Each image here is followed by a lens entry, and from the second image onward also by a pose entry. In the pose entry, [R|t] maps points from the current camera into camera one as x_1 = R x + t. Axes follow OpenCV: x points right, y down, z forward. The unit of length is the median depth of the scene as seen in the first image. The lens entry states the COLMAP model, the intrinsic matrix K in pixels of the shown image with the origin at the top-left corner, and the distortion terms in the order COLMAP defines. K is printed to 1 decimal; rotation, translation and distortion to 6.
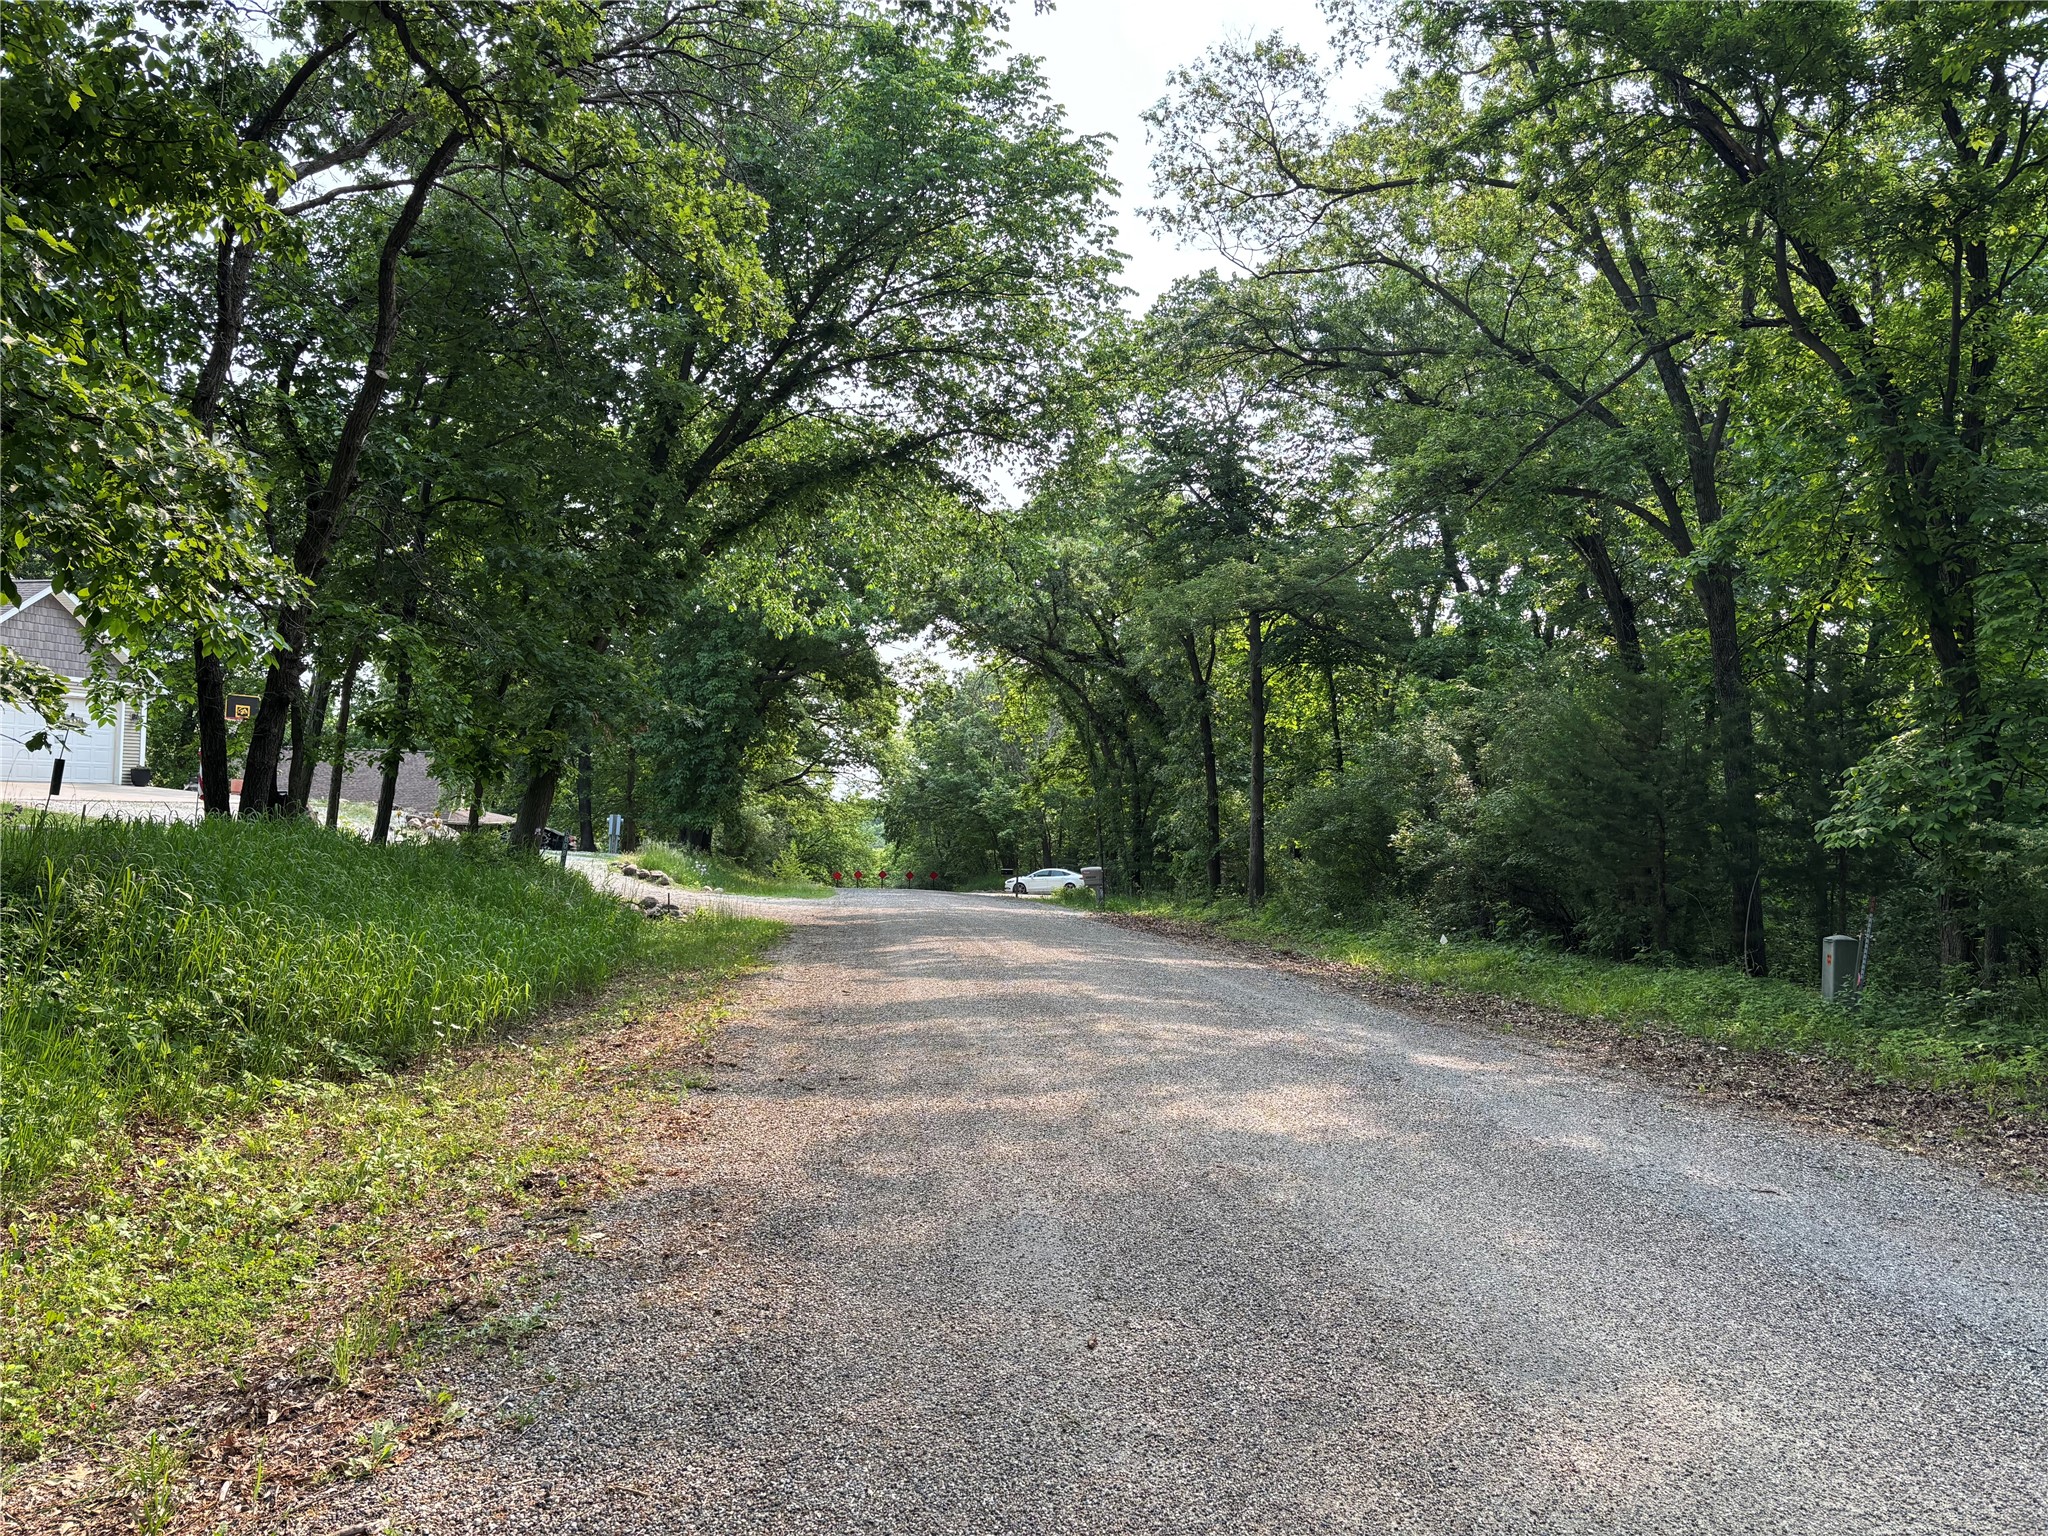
lens RADIAL K [[1557.0, 0, 1013.1], [0, 1557.0, 775.3], [0, 0, 1]] dist [0.062975, -0.050547]
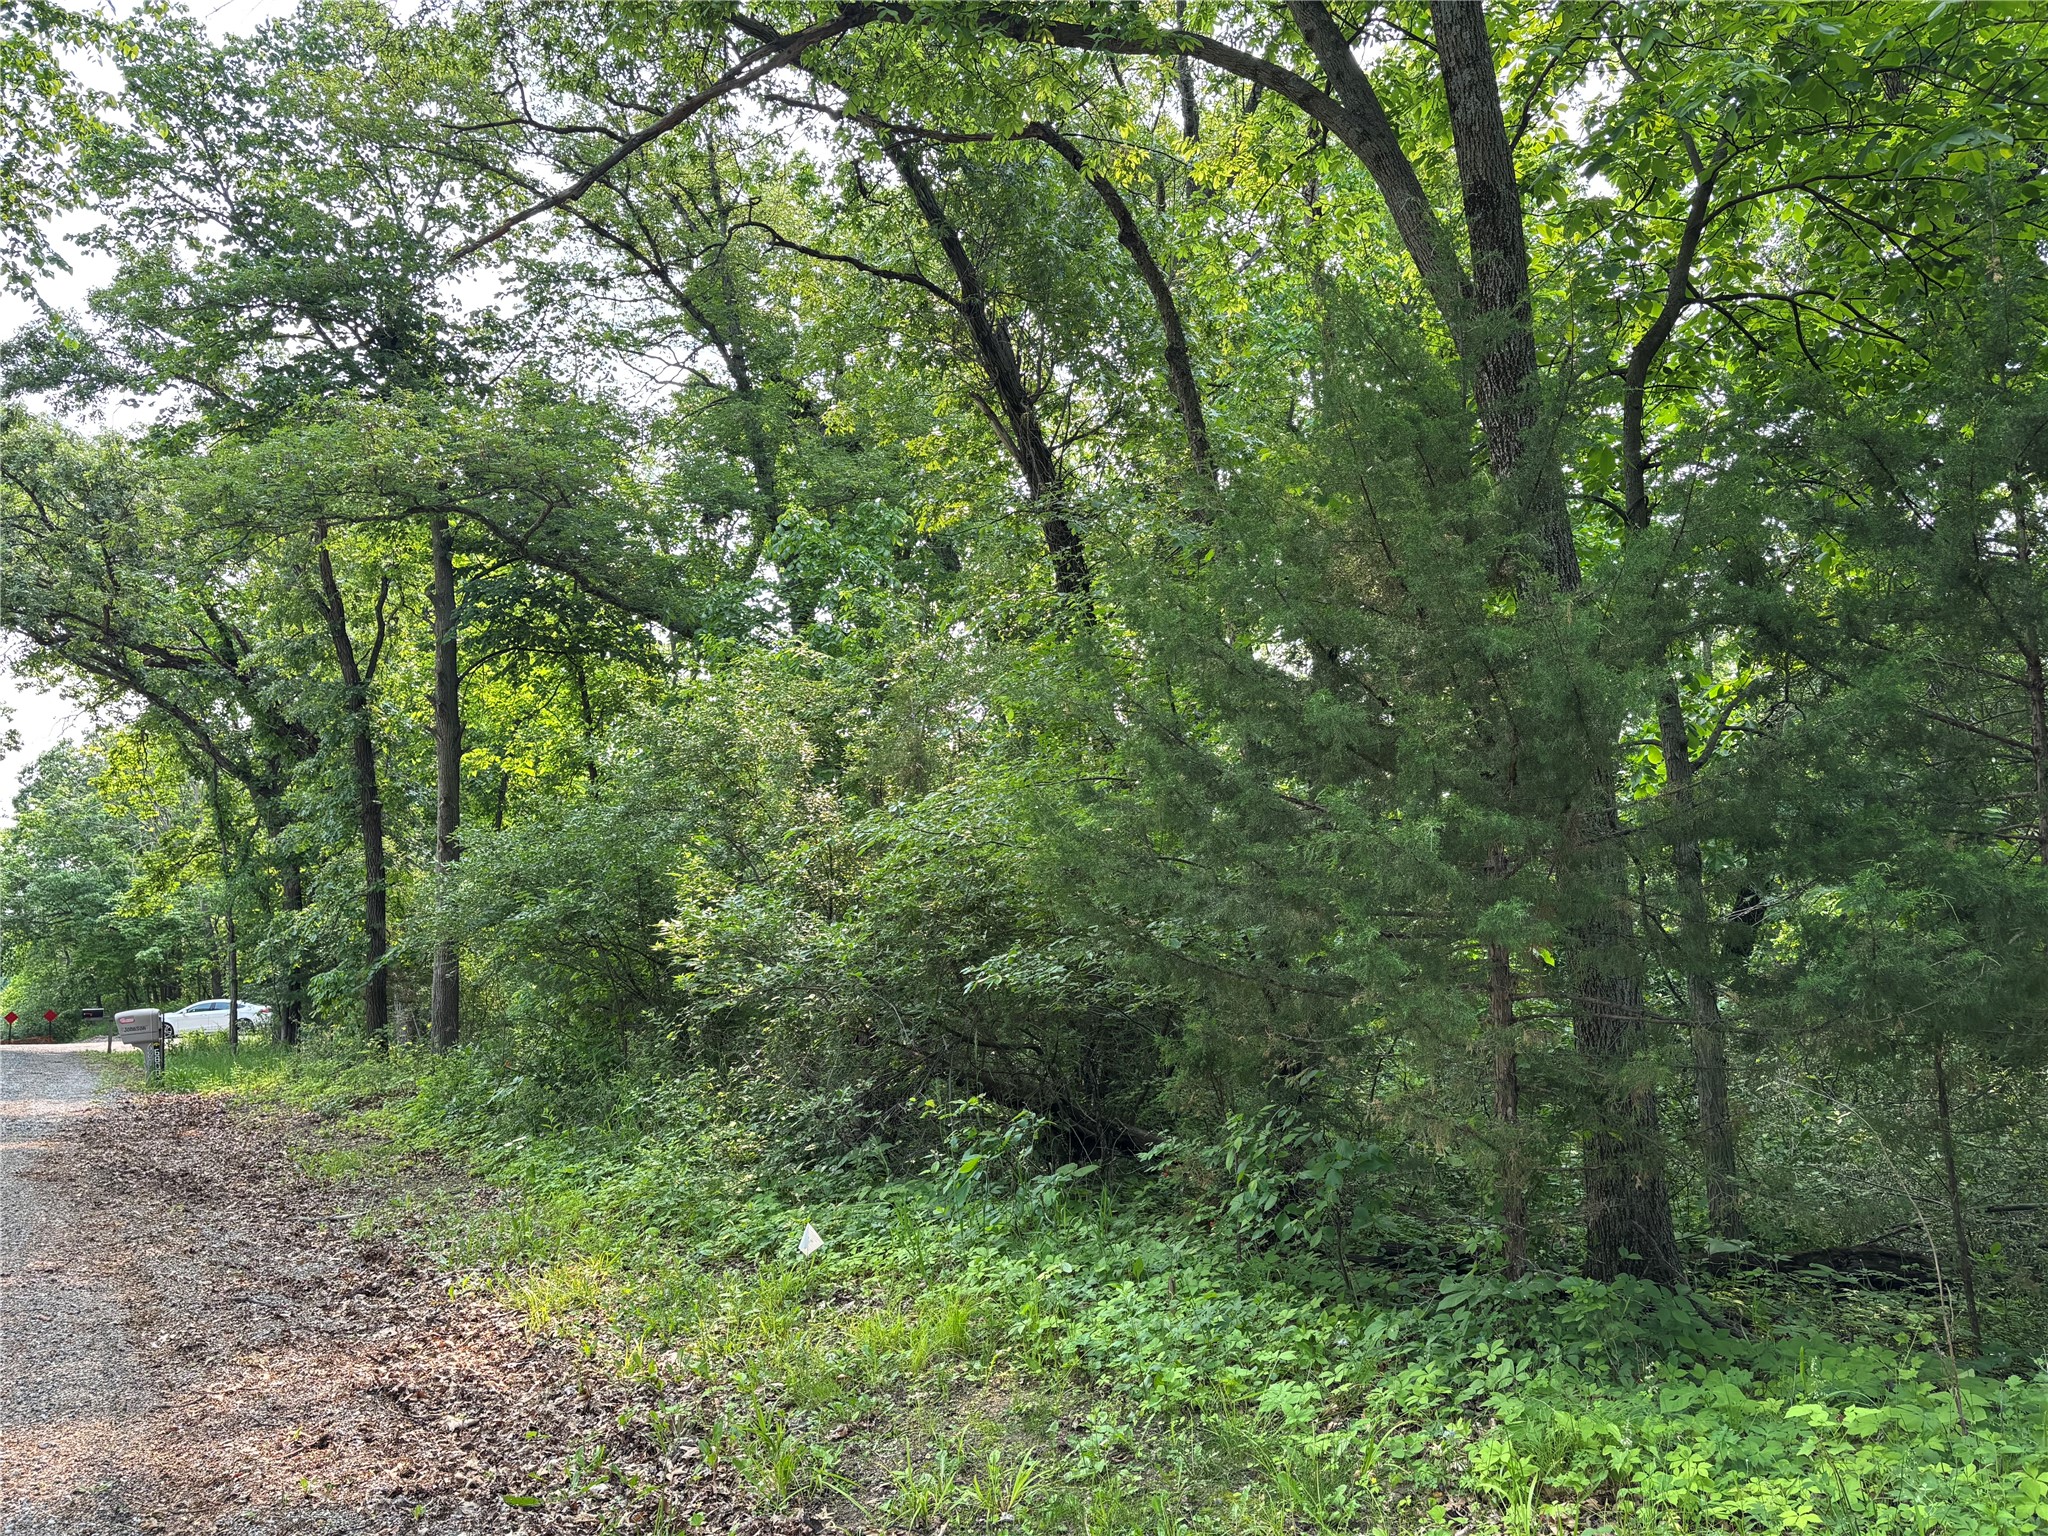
lens RADIAL K [[1557.0, 0, 1012.7], [0, 1557.0, 769.3], [0, 0, 1]] dist [0.062975, -0.050547]
pose [[0.904510, 0.012218, 0.426278, 0.098361], [0.017560, 0.997675, -0.065855, 0.017643], [-0.426091, 0.067052, 0.902192, 0.385503]]
